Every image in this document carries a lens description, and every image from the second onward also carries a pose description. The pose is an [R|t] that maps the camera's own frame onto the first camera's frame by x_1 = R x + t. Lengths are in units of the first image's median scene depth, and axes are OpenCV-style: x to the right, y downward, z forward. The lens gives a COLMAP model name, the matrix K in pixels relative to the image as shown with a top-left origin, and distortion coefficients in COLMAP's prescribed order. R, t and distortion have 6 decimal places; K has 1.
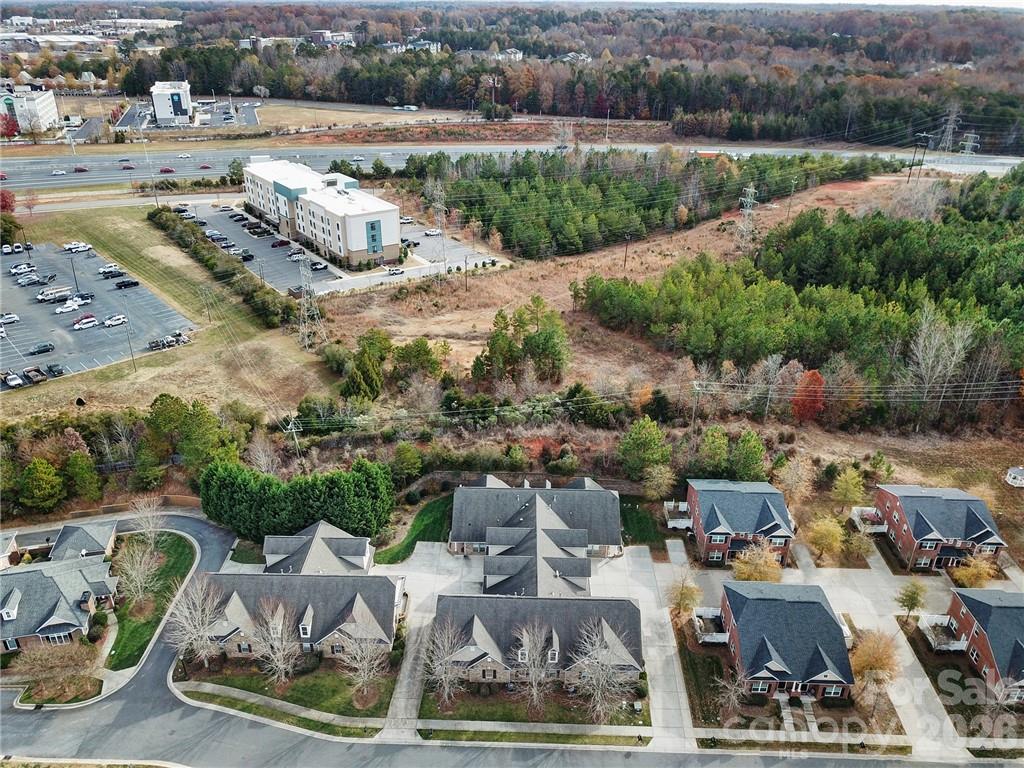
lens RADIAL K [[777.8, 0, 509.1], [0, 777.8, 385.3], [0, 0, 1]] dist [0.014726, -0.006748]
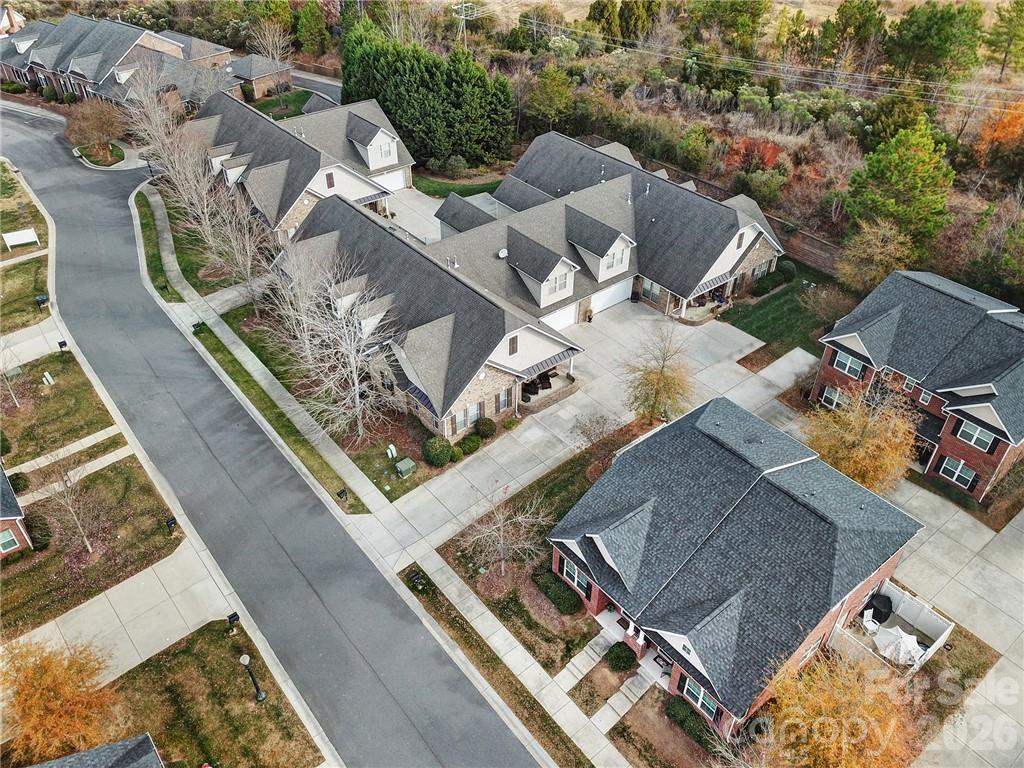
lens RADIAL K [[777.8, 0, 511.0], [0, 777.8, 382.1], [0, 0, 1]] dist [0.014726, -0.006748]
pose [[0.644408, 0.465624, -0.606574, 0.516596], [-0.339814, 0.884982, 0.318329, 0.155681], [0.685029, 0.000988, 0.728515, 0.643675]]
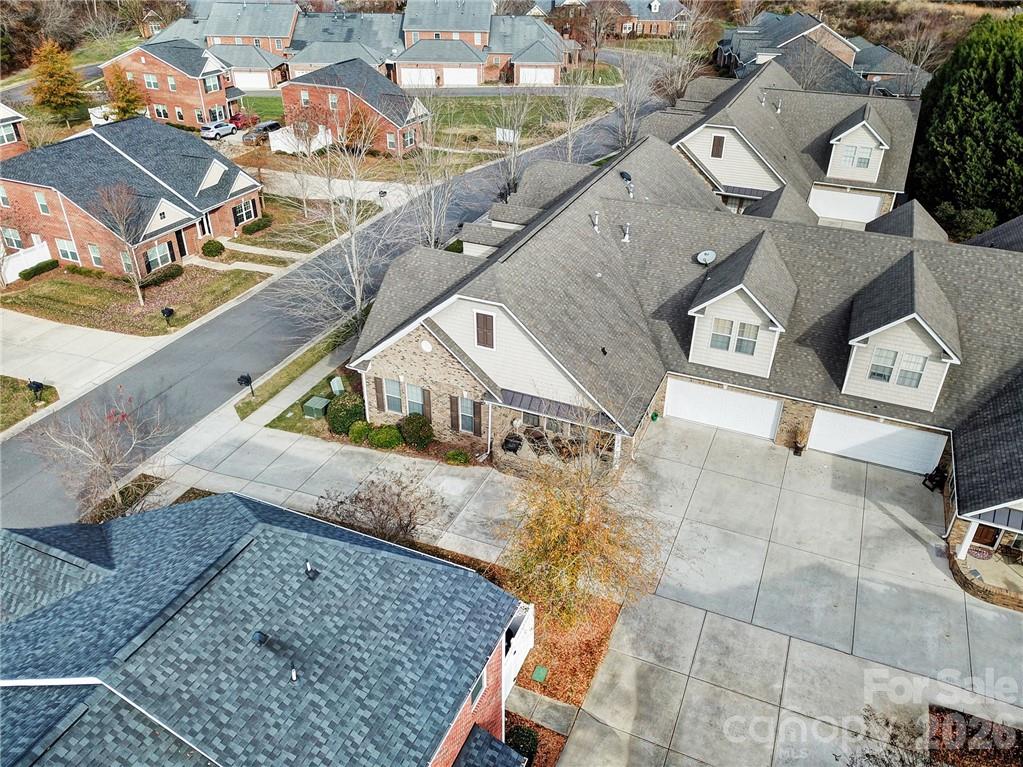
lens RADIAL K [[777.1, 0, 517.5], [0, 777.1, 386.8], [0, 0, 1]] dist [0.014726, -0.006748]
pose [[-0.374048, 0.473454, -0.797452, 0.434054], [-0.421714, 0.678997, 0.600933, 0.123647], [0.825982, 0.561074, -0.054315, 1.091027]]
